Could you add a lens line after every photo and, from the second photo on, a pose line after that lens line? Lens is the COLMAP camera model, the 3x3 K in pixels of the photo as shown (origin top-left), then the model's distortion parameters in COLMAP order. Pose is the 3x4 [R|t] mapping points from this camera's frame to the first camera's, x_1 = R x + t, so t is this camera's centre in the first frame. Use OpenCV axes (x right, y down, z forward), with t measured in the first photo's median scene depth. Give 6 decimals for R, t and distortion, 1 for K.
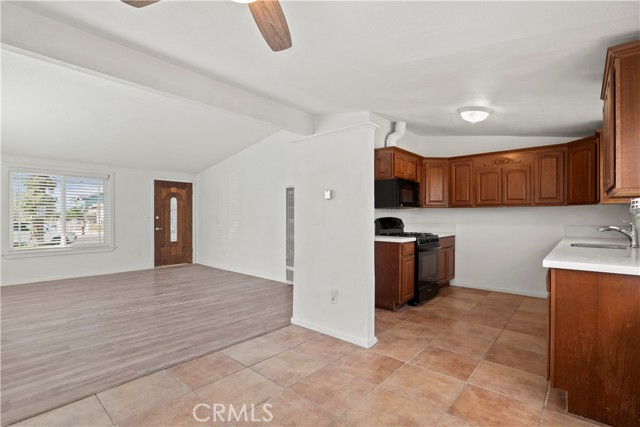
lens RADIAL K [[304.0, 0, 320.0], [0, 304.0, 213.5], [0, 0, 1]] dist [-0.018411, 0.000891]
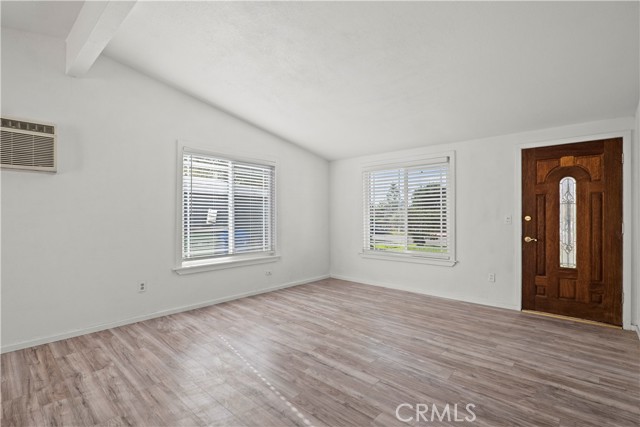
lens RADIAL K [[304.0, 0, 320.0], [0, 304.0, 213.5], [0, 0, 1]] dist [-0.018411, 0.000891]
pose [[-0.012426, -0.005655, -0.999907, 0.001454], [0.006876, 0.999960, -0.005741, 0.005491], [0.999899, -0.006946, -0.012386, 0.631317]]
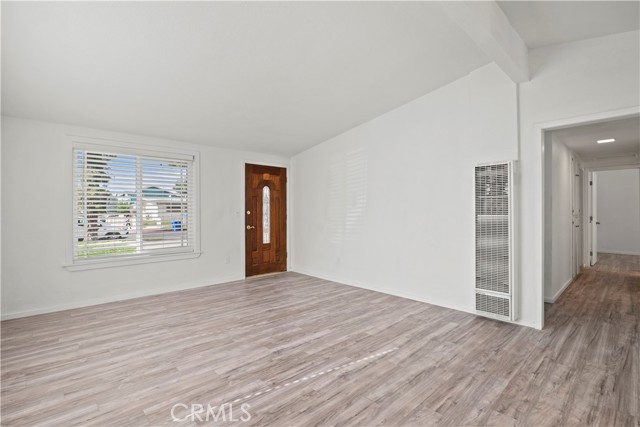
lens RADIAL K [[302.0, 0, 320.2], [0, 302.0, 207.0], [0, 0, 1]] dist [-0.022936, 0.000391]
pose [[0.995721, -0.001580, -0.092394, -0.284526], [0.001173, 0.999989, -0.004455, 0.003195], [0.092400, 0.004327, 0.995713, 0.254904]]
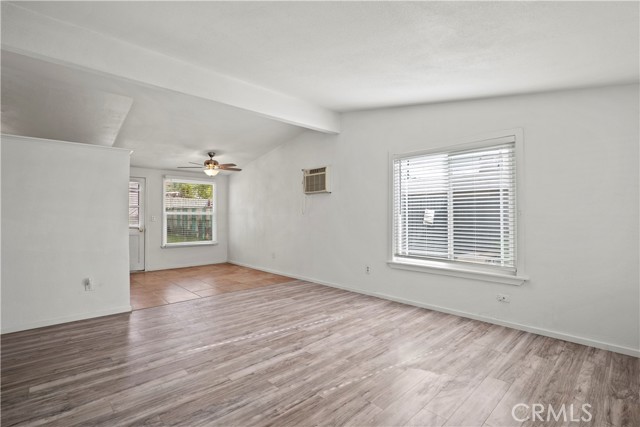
lens RADIAL K [[304.0, 0, 320.0], [0, 304.0, 213.5], [0, 0, 1]] dist [-0.018411, 0.000891]
pose [[-0.995583, 0.003343, 0.093829, -0.434557], [0.001765, 0.999856, -0.016902, 0.009447], [-0.093872, -0.016662, -0.995445, 0.994112]]
